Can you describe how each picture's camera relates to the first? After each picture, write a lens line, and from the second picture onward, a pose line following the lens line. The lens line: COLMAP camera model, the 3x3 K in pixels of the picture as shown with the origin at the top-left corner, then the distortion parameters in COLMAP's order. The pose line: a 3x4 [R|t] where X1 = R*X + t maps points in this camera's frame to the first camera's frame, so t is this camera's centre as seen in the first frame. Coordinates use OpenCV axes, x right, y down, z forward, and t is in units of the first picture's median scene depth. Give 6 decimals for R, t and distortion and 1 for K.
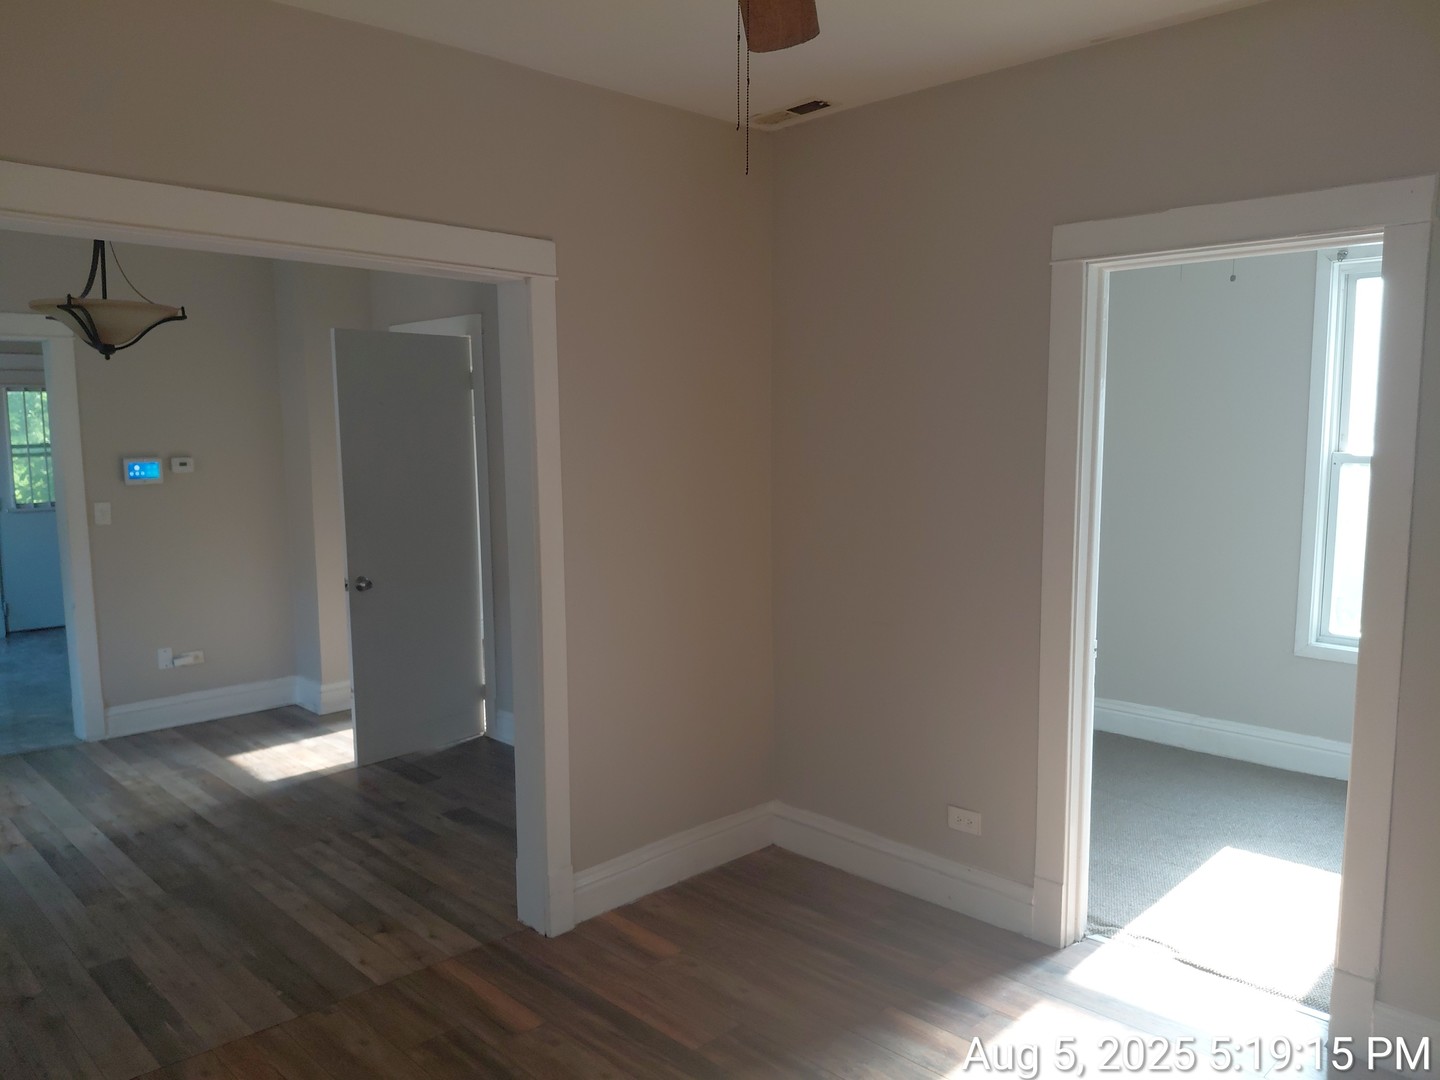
lens RADIAL K [[1069.6, 0, 720.0], [0, 1069.6, 540.0], [0, 0, 1]] dist [0.000404, -0.057271]
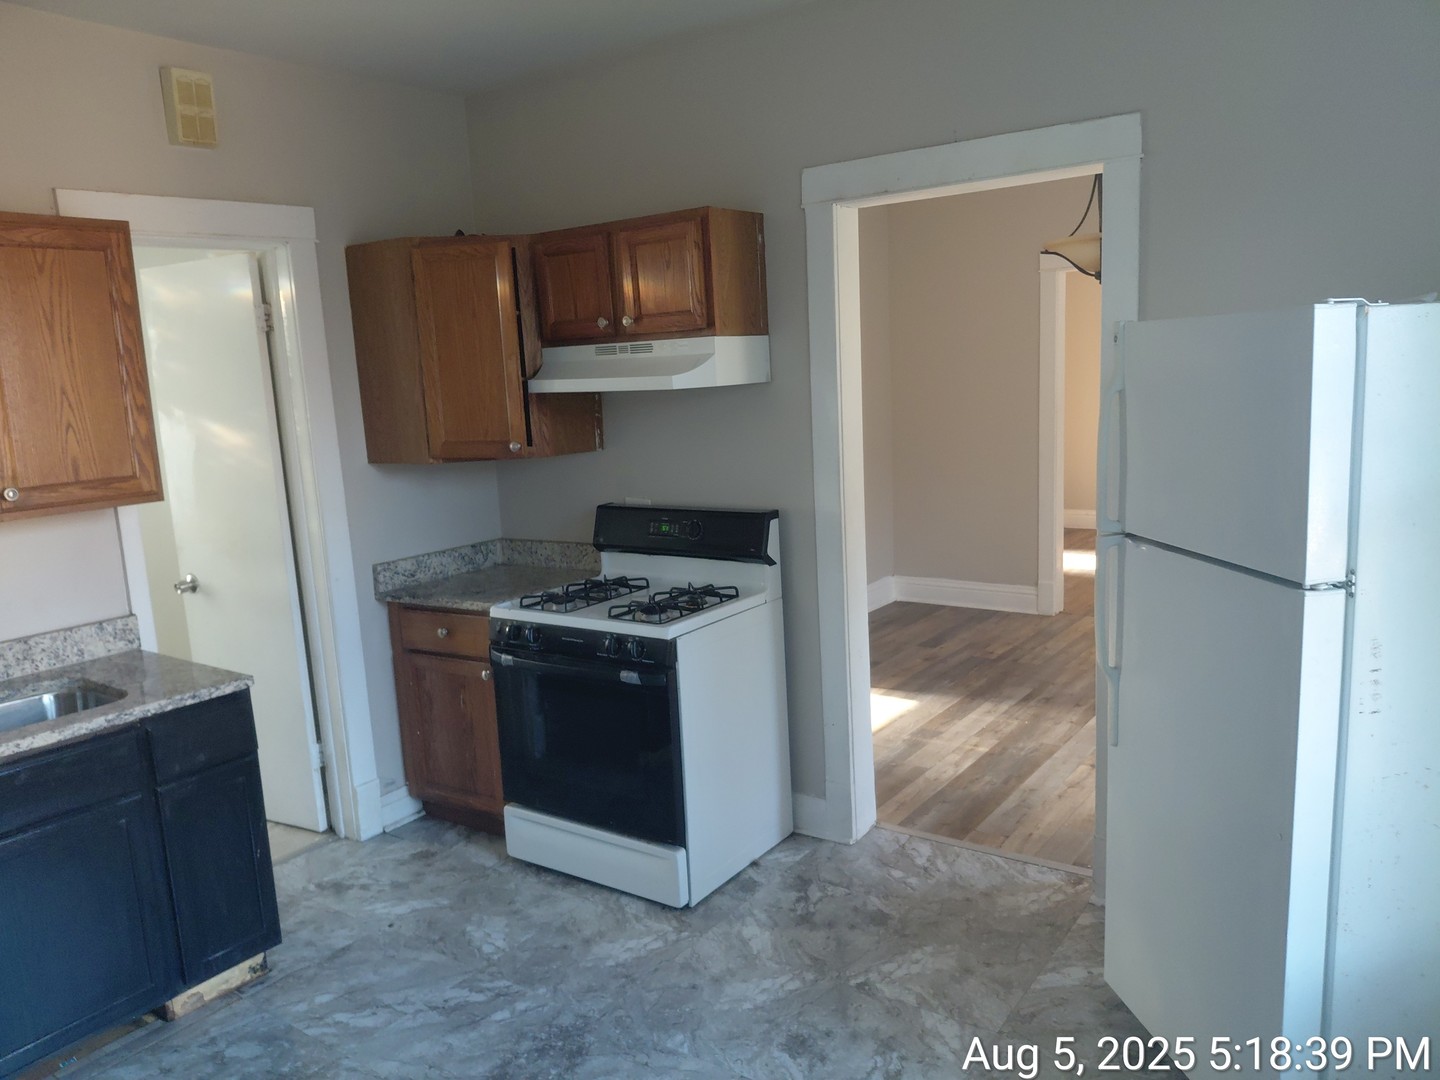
lens RADIAL K [[1069.6, 0, 720.0], [0, 1069.6, 540.0], [0, 0, 1]] dist [0.000404, -0.057271]
pose [[-0.160079, -0.139277, 0.977229, -1.523492], [0.159671, 0.973305, 0.164873, -0.131986], [-0.974105, 0.182427, -0.133567, 1.453167]]
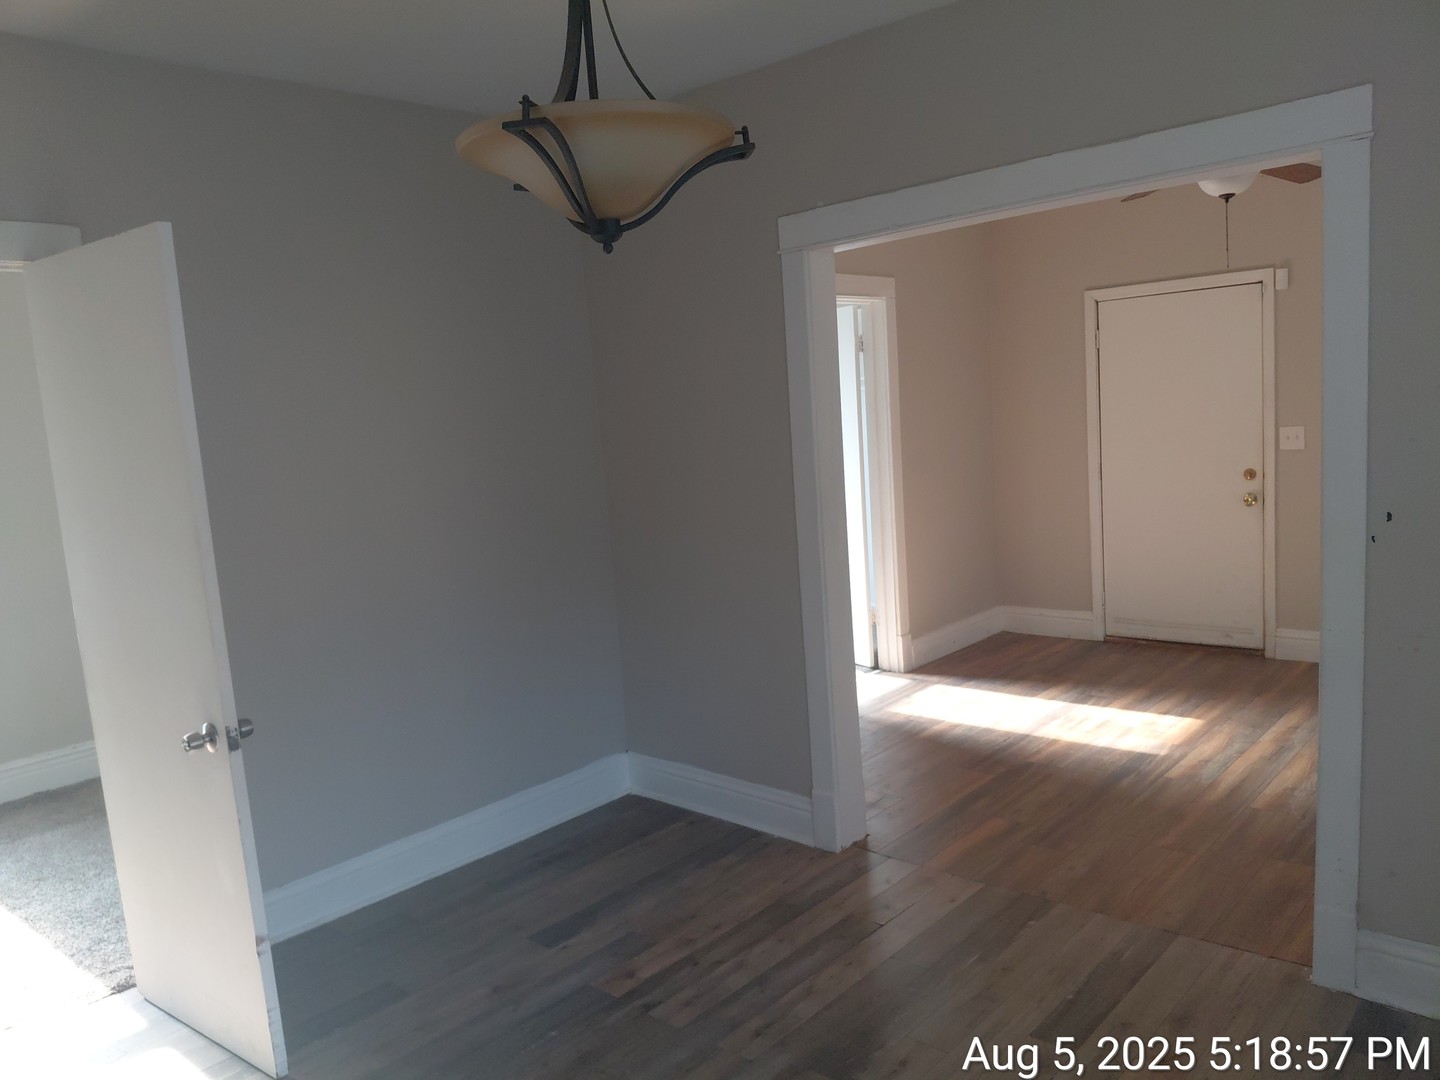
lens RADIAL K [[1069.6, 0, 720.0], [0, 1069.6, 540.0], [0, 0, 1]] dist [0.000404, -0.057271]
pose [[-0.030101, -0.135443, 0.990328, -0.968232], [0.192847, 0.971375, 0.138713, -0.088658], [-0.980767, 0.195158, -0.003120, 0.869353]]
